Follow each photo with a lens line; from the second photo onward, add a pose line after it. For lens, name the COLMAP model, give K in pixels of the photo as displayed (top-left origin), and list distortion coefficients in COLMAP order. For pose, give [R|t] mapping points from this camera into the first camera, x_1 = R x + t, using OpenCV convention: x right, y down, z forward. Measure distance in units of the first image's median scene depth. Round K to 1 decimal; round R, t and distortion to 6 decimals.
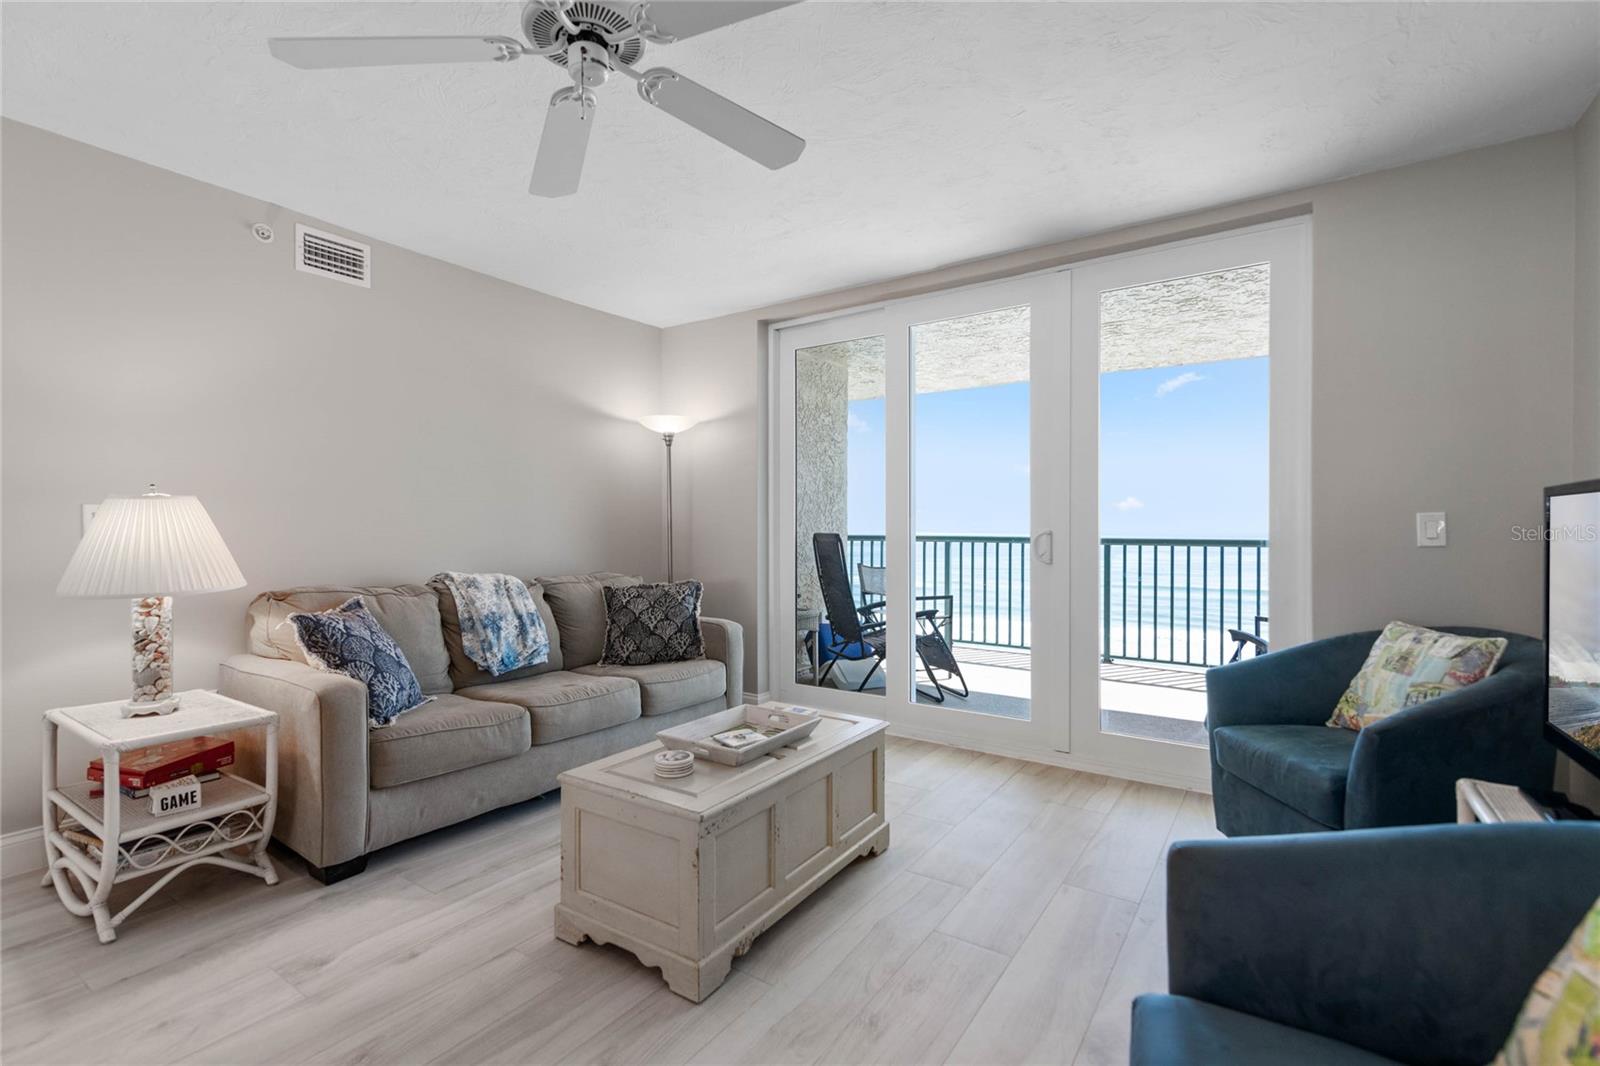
lens RADIAL K [[732.6, 0, 802.0], [0, 732.6, 524.7], [0, 0, 1]] dist [0.016444, -0.000371]
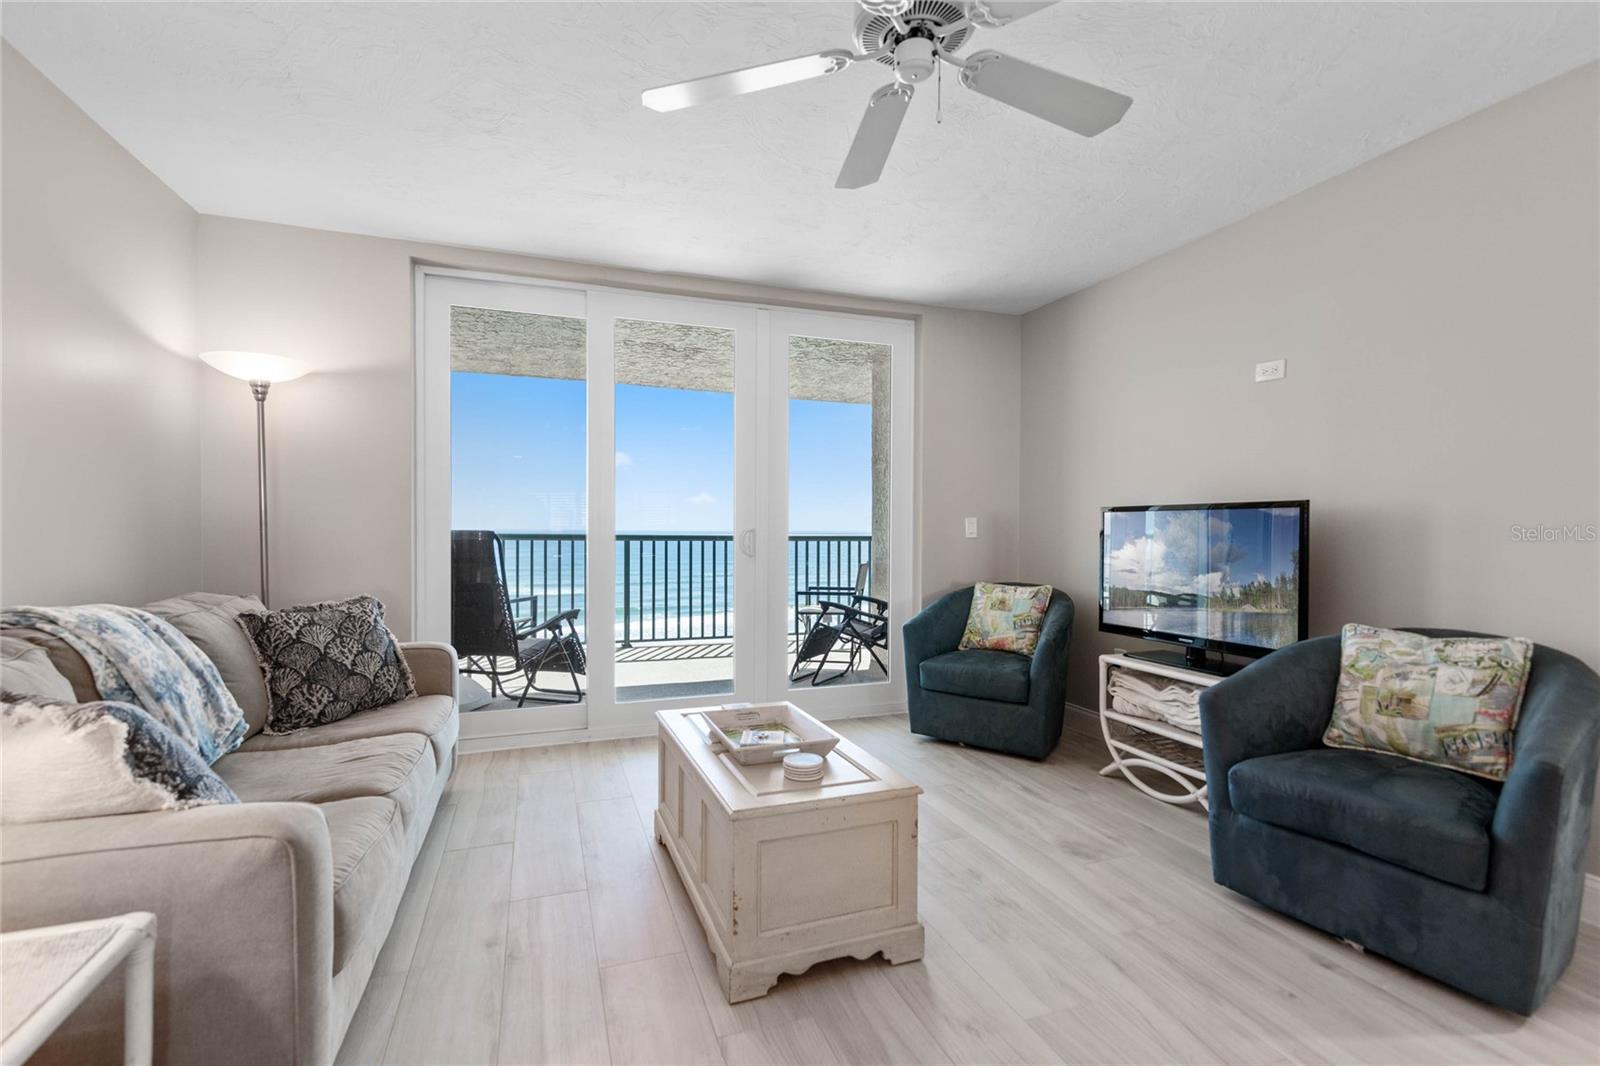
lens RADIAL K [[730.0, 0, 803.3], [0, 730.0, 530.3], [0, 0, 1]] dist [0.018005, -0.000498]
pose [[0.581435, -0.000842, 0.813592, -0.605537], [-0.008851, 0.999934, 0.007361, 0.002692], [-0.813545, -0.011481, 0.581389, 0.275397]]
